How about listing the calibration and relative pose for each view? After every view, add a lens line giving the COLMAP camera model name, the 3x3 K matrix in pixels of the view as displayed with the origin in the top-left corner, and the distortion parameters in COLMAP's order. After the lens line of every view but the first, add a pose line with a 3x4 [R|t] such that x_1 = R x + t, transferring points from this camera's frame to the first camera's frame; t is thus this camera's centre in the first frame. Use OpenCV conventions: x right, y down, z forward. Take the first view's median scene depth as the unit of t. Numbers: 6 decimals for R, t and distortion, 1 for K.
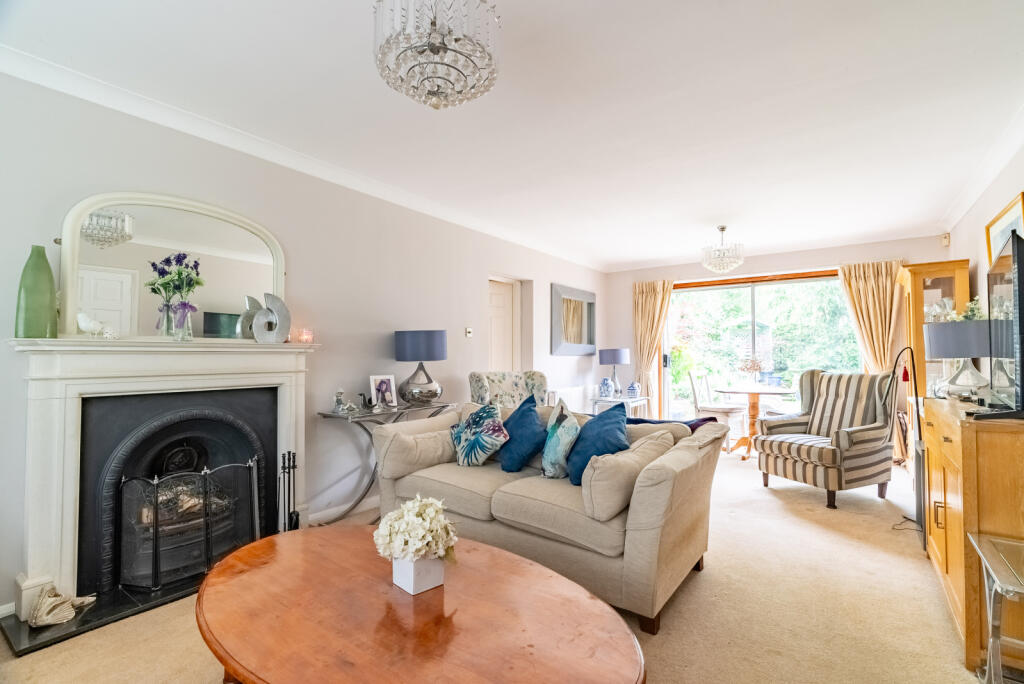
lens RADIAL K [[479.2, 0, 525.8], [0, 479.2, 345.0], [0, 0, 1]] dist [-0.065975, 0.029735]
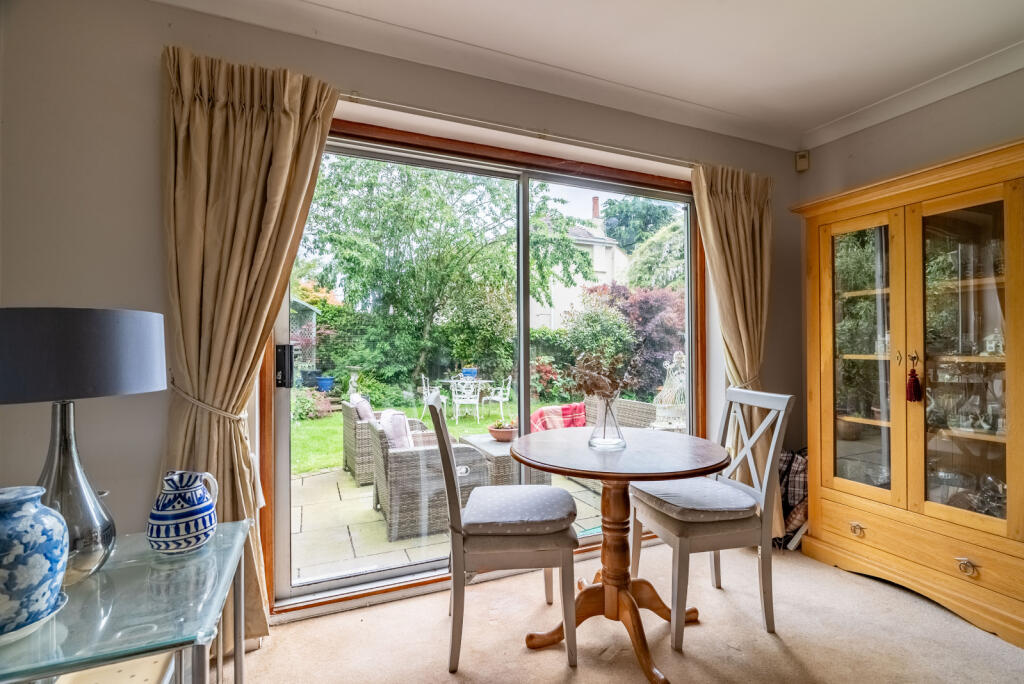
lens RADIAL K [[479.2, 0, 525.8], [0, 479.2, 345.0], [0, 0, 1]] dist [-0.065975, 0.029735]
pose [[0.525071, 0.001408, 0.851057, 0.125519], [-0.010306, 0.999936, 0.004704, 0.017372], [-0.850996, -0.011241, 0.525052, 0.743131]]
